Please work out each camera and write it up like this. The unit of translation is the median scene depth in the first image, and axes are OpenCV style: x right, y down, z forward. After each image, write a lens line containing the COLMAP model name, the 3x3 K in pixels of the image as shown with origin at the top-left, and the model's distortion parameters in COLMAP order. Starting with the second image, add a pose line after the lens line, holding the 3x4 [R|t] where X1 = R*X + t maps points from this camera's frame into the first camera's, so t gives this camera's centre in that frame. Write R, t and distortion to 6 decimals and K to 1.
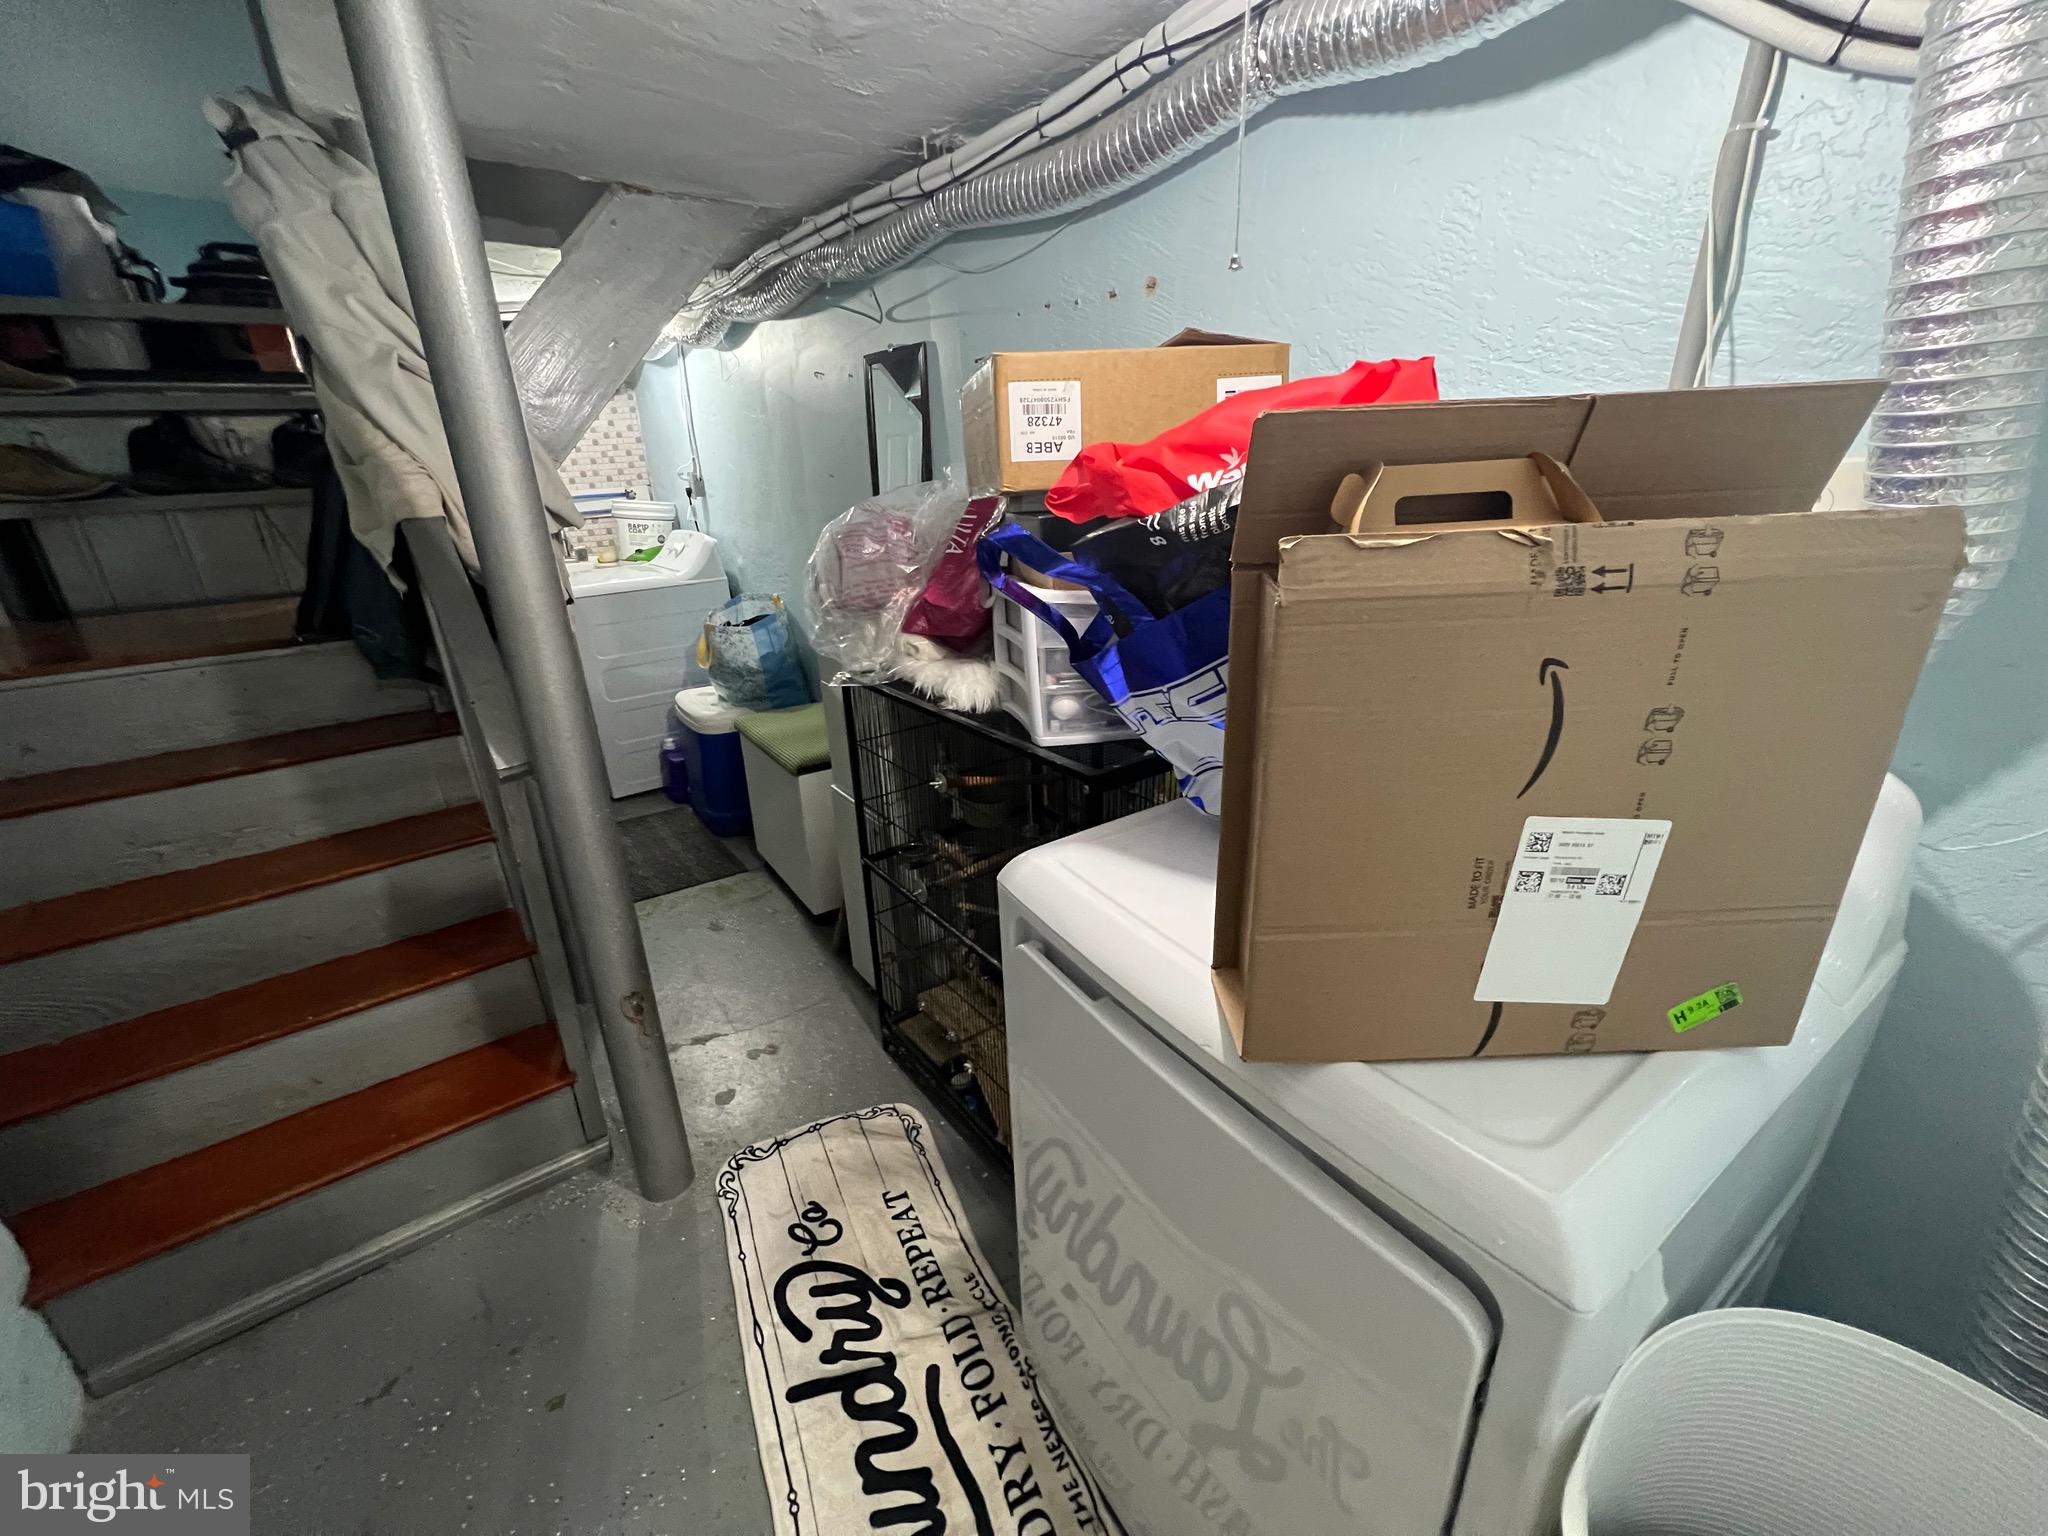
lens RADIAL K [[821.7, 0, 1015.7], [0, 821.7, 767.5], [0, 0, 1]] dist [-0.002411, 0.000720]
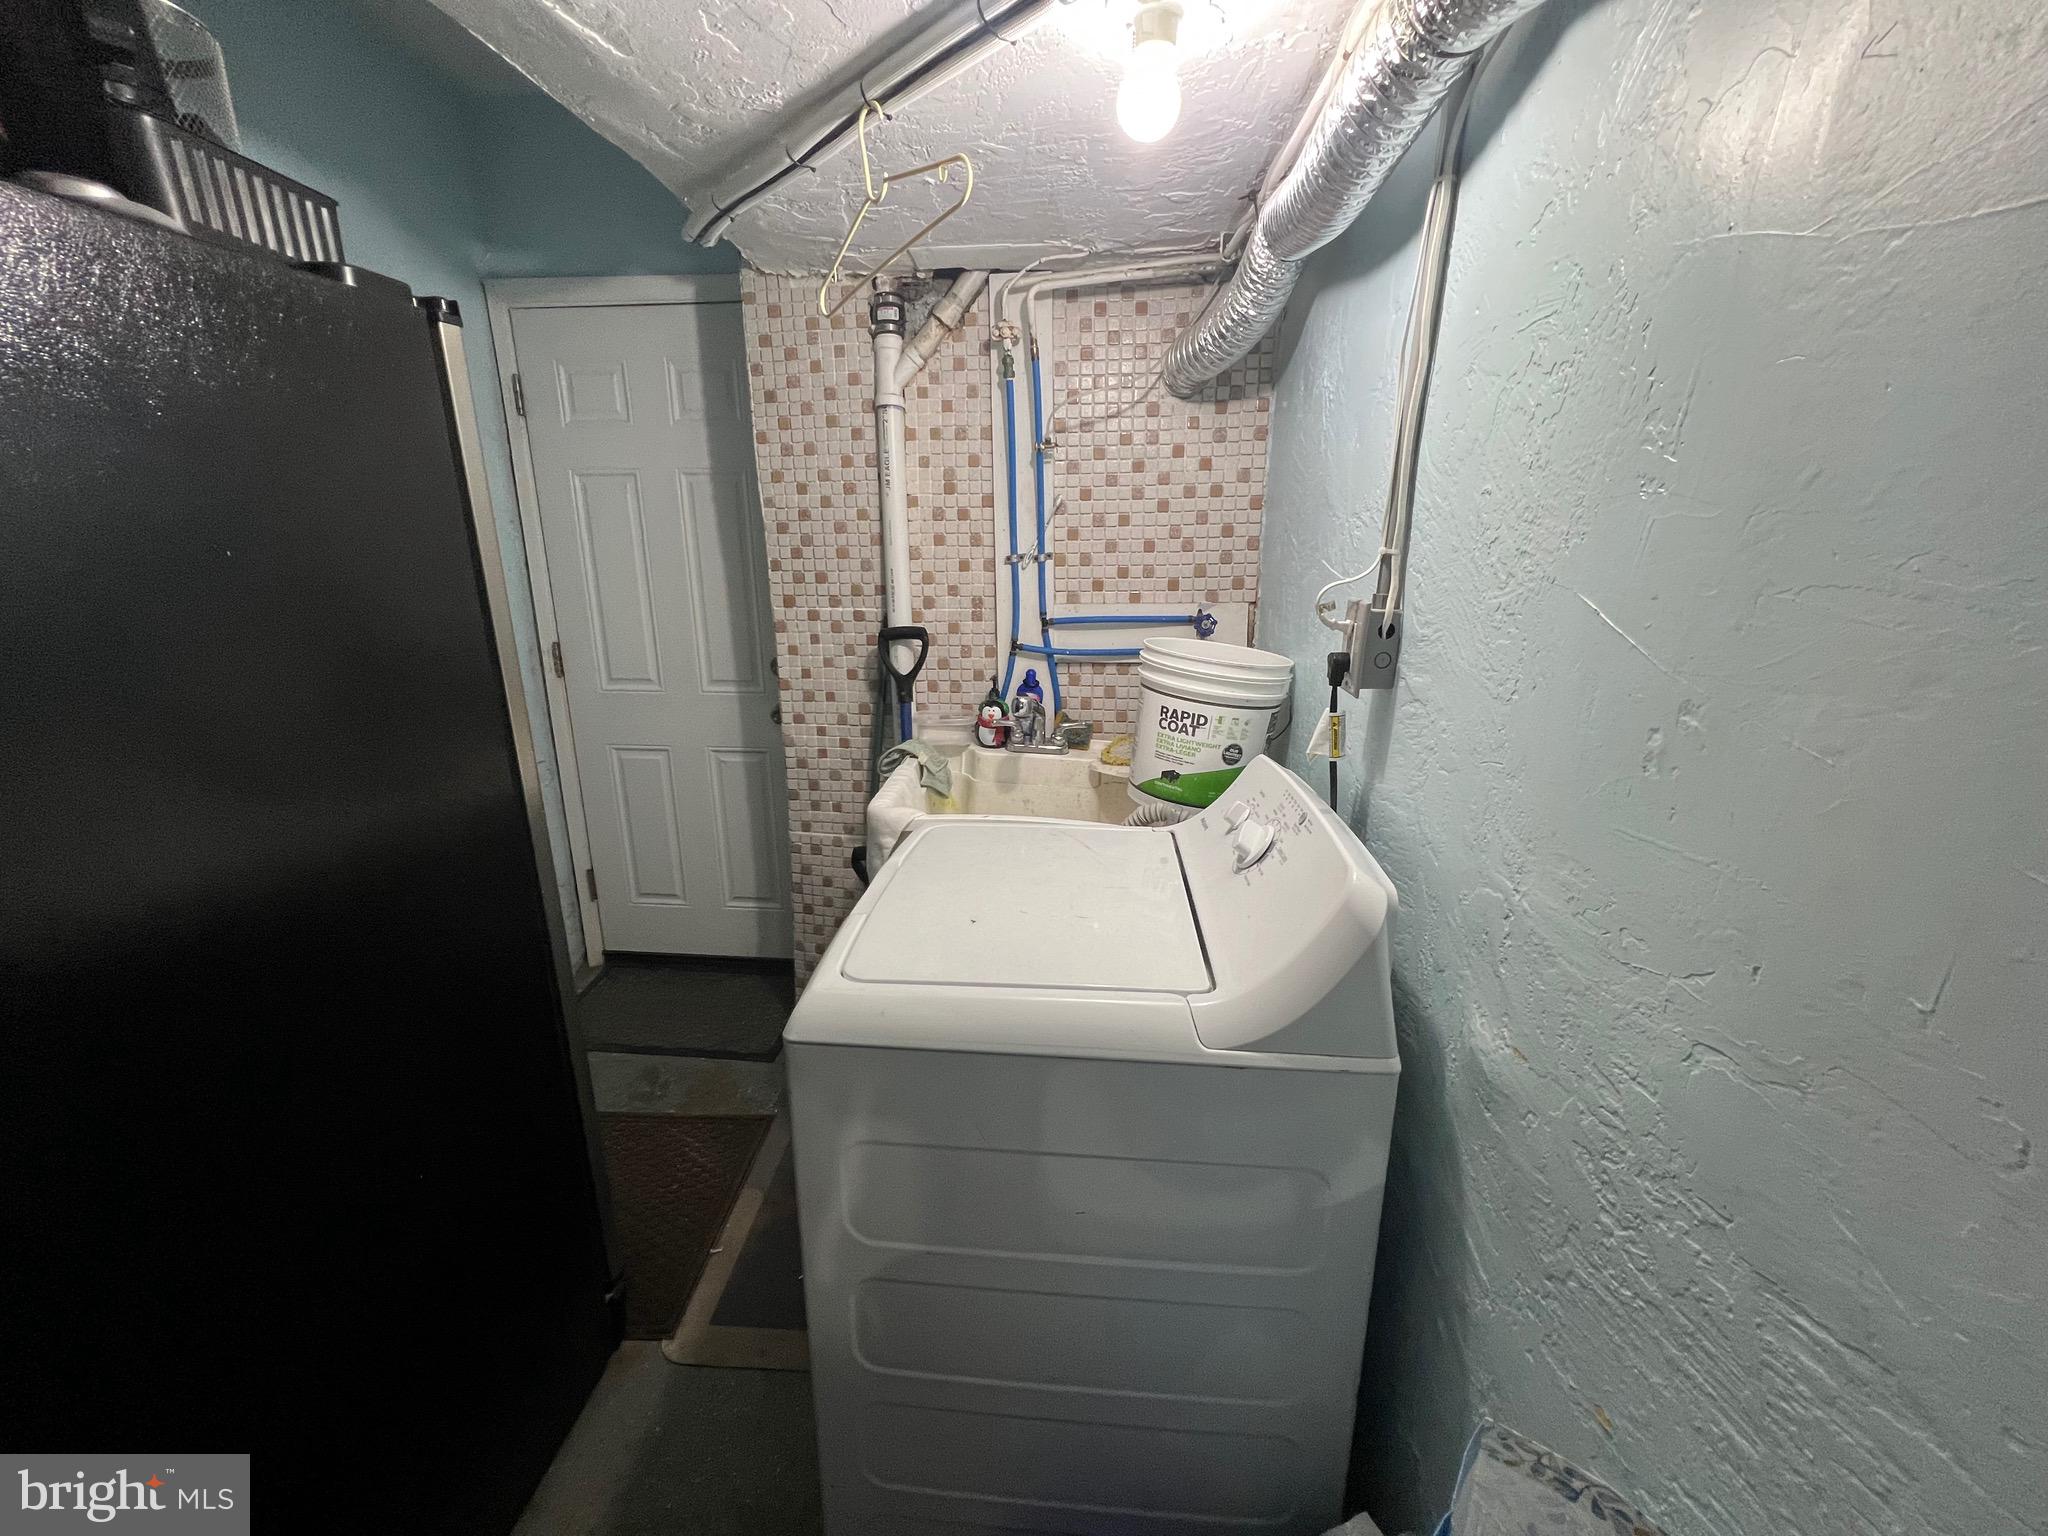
lens RADIAL K [[821.7, 0, 1024.0], [0, 821.7, 772.4], [0, 0, 1]] dist [-0.002411, 0.000720]
pose [[0.749899, 0.213983, -0.625989, -0.253156], [-0.266294, 0.963835, 0.010464, -0.236935], [0.605589, 0.158850, 0.779762, 0.619205]]
